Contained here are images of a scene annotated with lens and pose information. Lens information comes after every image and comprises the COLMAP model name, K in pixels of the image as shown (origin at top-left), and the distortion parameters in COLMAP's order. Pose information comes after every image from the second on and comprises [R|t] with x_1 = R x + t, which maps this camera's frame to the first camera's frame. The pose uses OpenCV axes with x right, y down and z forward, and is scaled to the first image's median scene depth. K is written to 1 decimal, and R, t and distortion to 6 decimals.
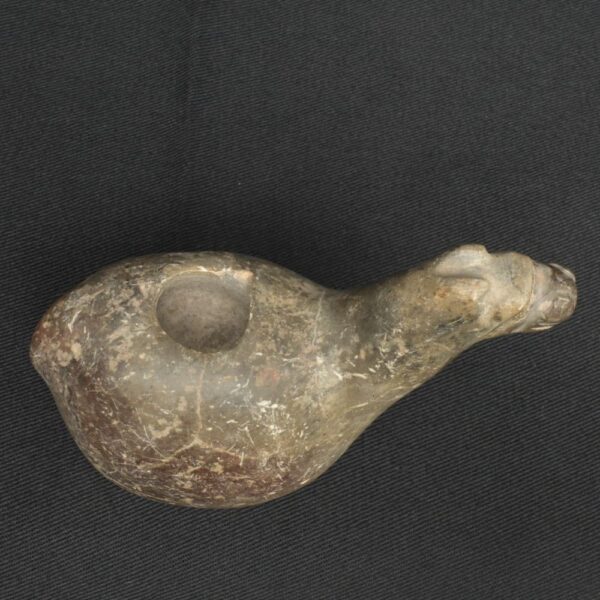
lens RADIAL K [[1230.2, 0, 295.1], [0, 1230.2, 302.9], [0, 0, 1]] dist [-0.000174, 0.000000]
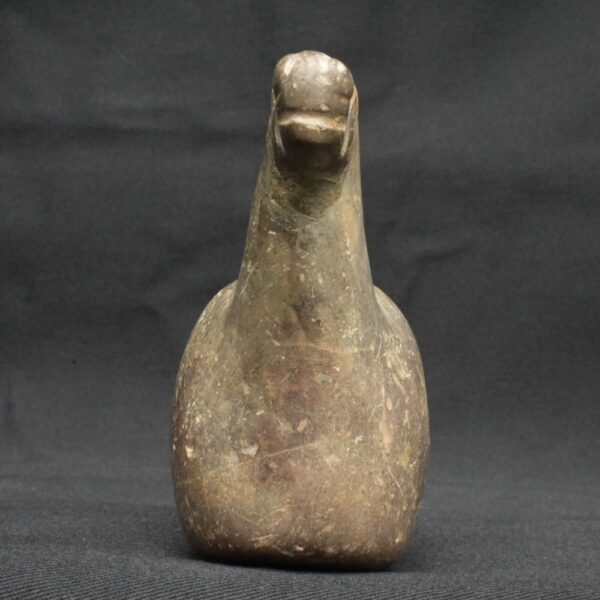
lens RADIAL K [[1230.2, 0, 299.5], [0, 1230.2, 301.0], [0, 0, 1]] dist [-0.000174, 0.000000]
pose [[0.014947, -0.307763, -0.951346, 0.898859], [-0.884688, 0.439302, -0.156015, 0.180787], [0.465944, 0.843976, -0.265708, 1.284768]]
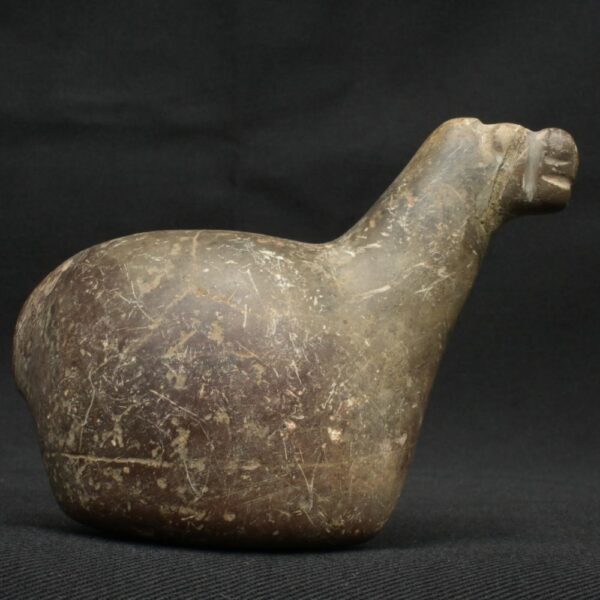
lens RADIAL K [[1230.2, 0, 300.3], [0, 1230.2, 301.3], [0, 0, 1]] dist [-0.000174, 0.000000]
pose [[0.994393, -0.105717, -0.002574, -0.003063], [0.034394, 0.346337, -0.937479, 0.923167], [0.099999, 0.932134, 0.348031, 0.718052]]
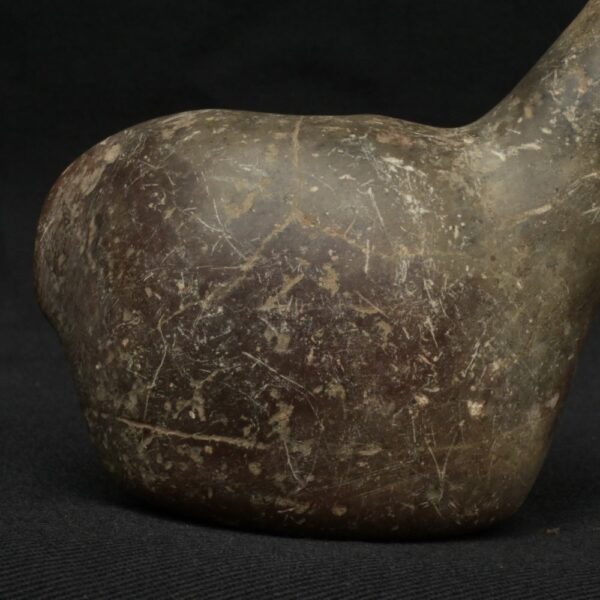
lens RADIAL K [[1963.8, 0, 301.5], [0, 1963.8, 301.1], [0, 0, 1]] dist [0.019883, 0.000000]
pose [[0.996858, -0.076523, 0.020473, -0.101391], [0.060085, 0.562015, -0.824942, 0.990844], [0.051621, 0.823579, 0.564847, 0.454570]]
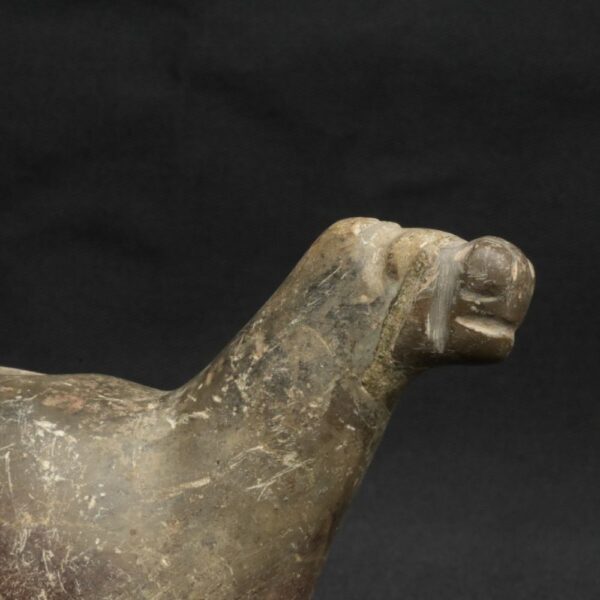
lens RADIAL K [[1963.8, 0, 301.0], [0, 1963.8, 298.6], [0, 0, 1]] dist [0.019883, 0.000000]
pose [[0.932933, -0.056374, -0.355610, 0.467597], [-0.290140, 0.467137, -0.835225, 0.867400], [0.213204, 0.882386, 0.419452, 0.531573]]
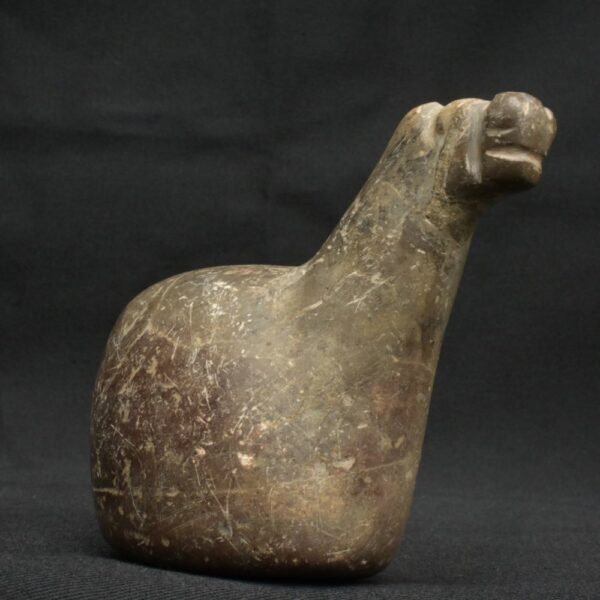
lens RADIAL K [[1230.2, 0, 299.2], [0, 1230.2, 301.2], [0, 0, 1]] dist [-0.000174, 0.000000]
pose [[0.718085, -0.225961, -0.658252, 0.607300], [-0.574985, 0.340261, -0.744053, 0.722741], [0.392104, 0.912778, 0.114412, 0.922467]]
